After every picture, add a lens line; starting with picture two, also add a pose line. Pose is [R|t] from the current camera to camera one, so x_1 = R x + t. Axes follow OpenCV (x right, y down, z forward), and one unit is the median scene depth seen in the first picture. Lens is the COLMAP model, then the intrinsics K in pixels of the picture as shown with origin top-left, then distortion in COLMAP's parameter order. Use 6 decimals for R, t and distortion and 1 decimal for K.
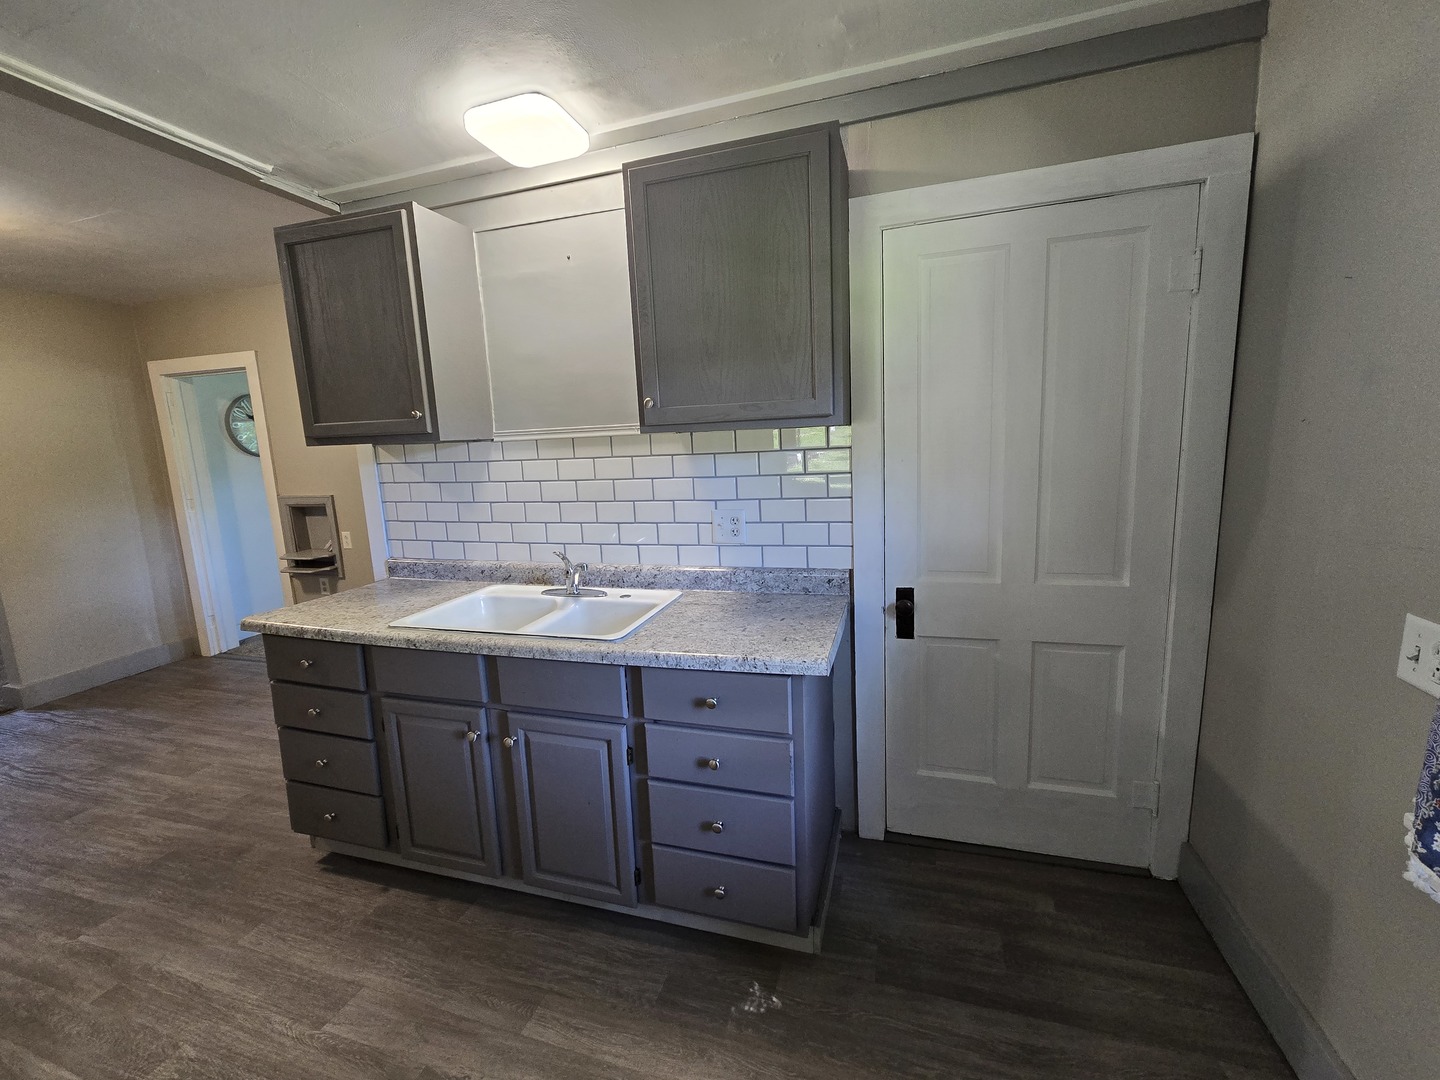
lens RADIAL K [[582.4, 0, 720.0], [0, 582.4, 532.1], [0, 0, 1]] dist [-0.002451, 0.000394]
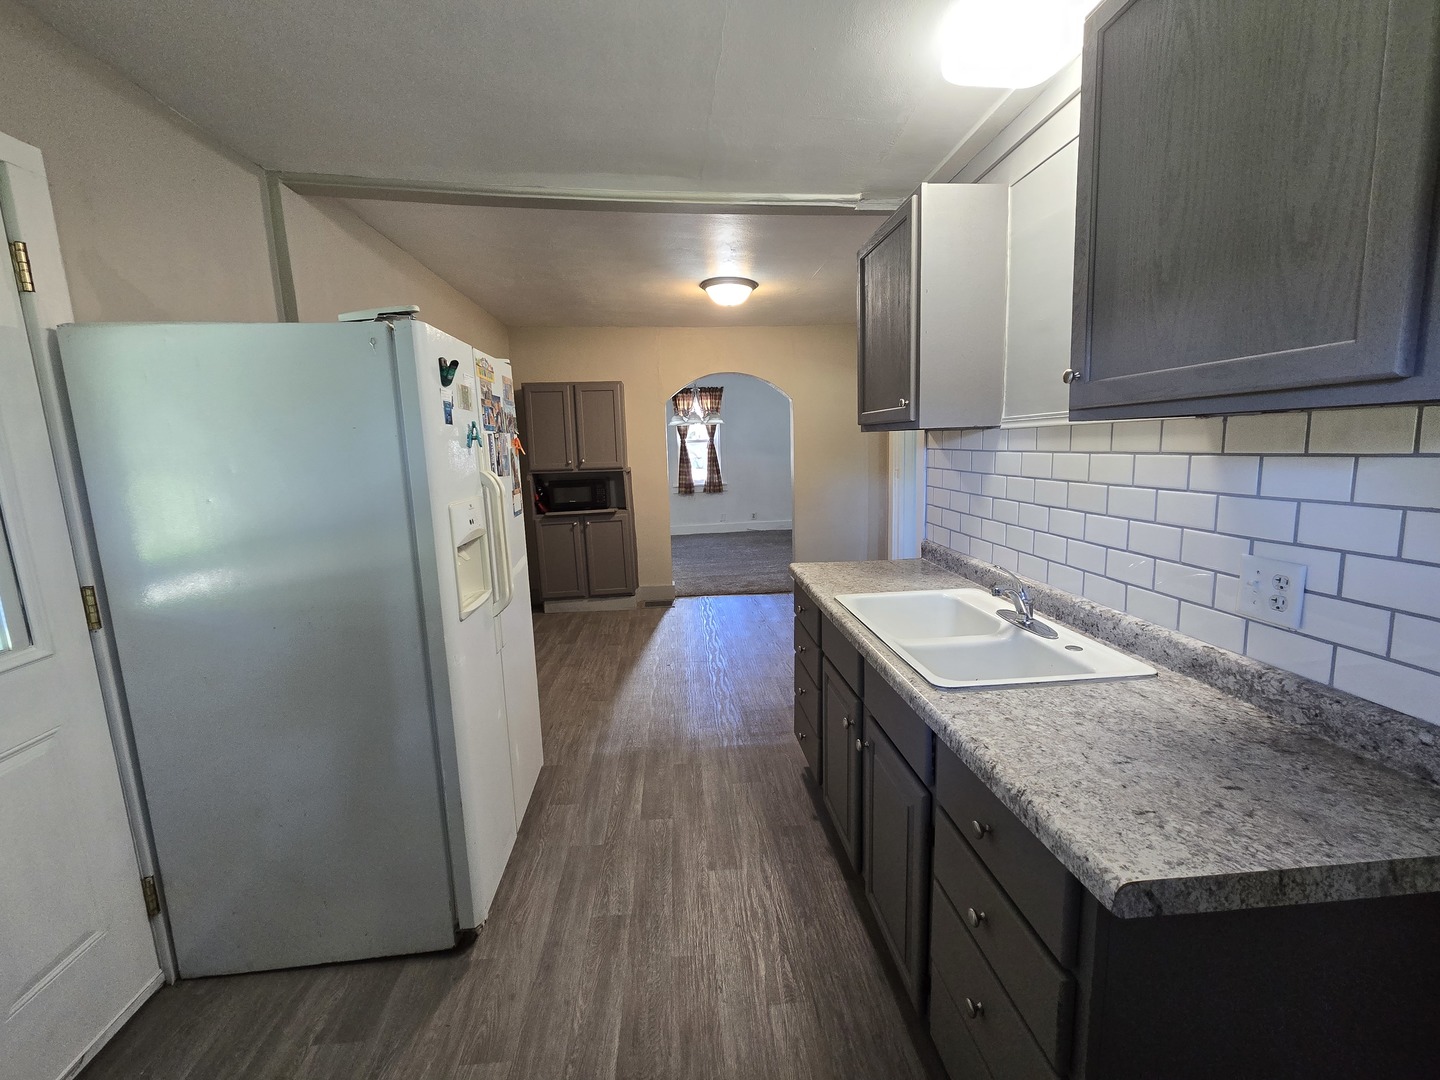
lens RADIAL K [[582.4, 0, 723.2], [0, 582.4, 533.9], [0, 0, 1]] dist [-0.002451, 0.000394]
pose [[0.385877, 0.168952, -0.906948, 0.303526], [-0.136867, 0.982693, 0.124829, -0.059433], [0.912341, 0.075963, 0.402322, 0.316773]]
